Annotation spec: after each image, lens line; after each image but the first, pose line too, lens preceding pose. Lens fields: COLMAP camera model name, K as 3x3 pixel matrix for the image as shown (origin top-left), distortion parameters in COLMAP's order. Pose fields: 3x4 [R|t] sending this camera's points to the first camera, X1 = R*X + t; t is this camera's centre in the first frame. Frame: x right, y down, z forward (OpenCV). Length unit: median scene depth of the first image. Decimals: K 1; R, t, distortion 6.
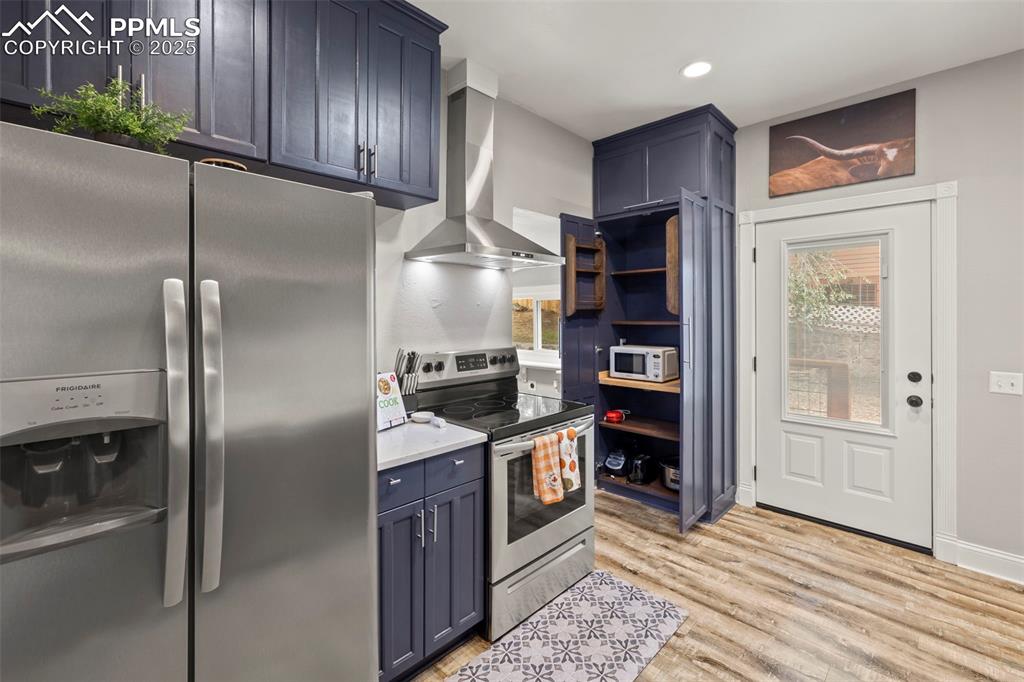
lens RADIAL K [[441.6, 0, 494.9], [0, 441.6, 314.2], [0, 0, 1]] dist [-0.005448, 0.000565]
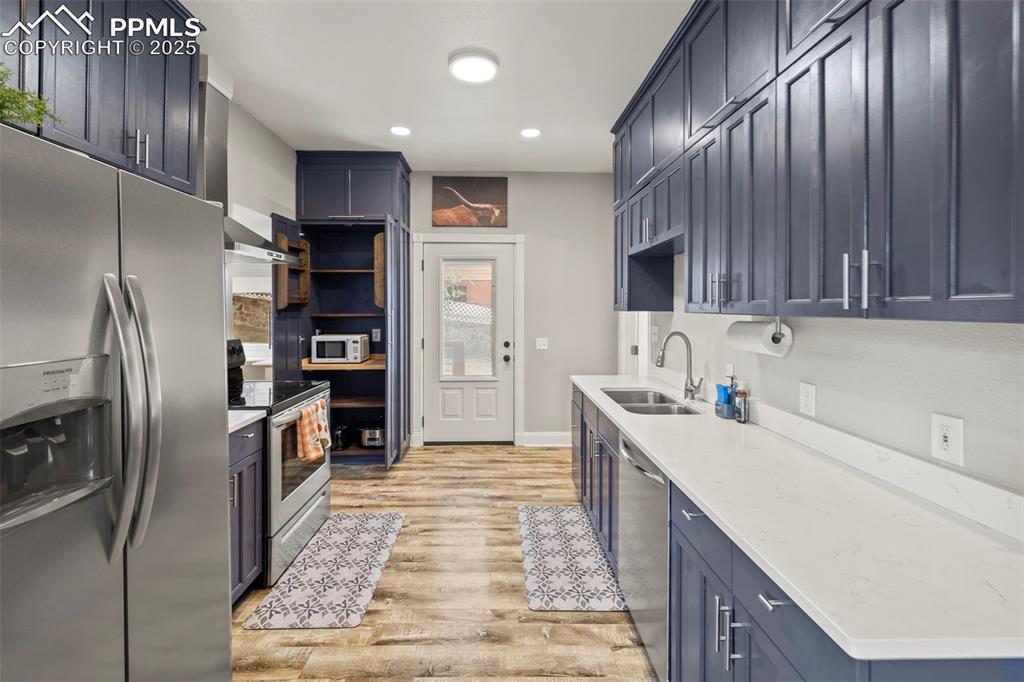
lens RADIAL K [[441.6, 0, 503.0], [0, 441.6, 308.2], [0, 0, 1]] dist [-0.005448, 0.000565]
pose [[0.688662, 0.001666, 0.725080, -0.293635], [-0.002173, 0.999998, -0.000235, 0.001350], [-0.725079, -0.001414, 0.688664, -0.172362]]
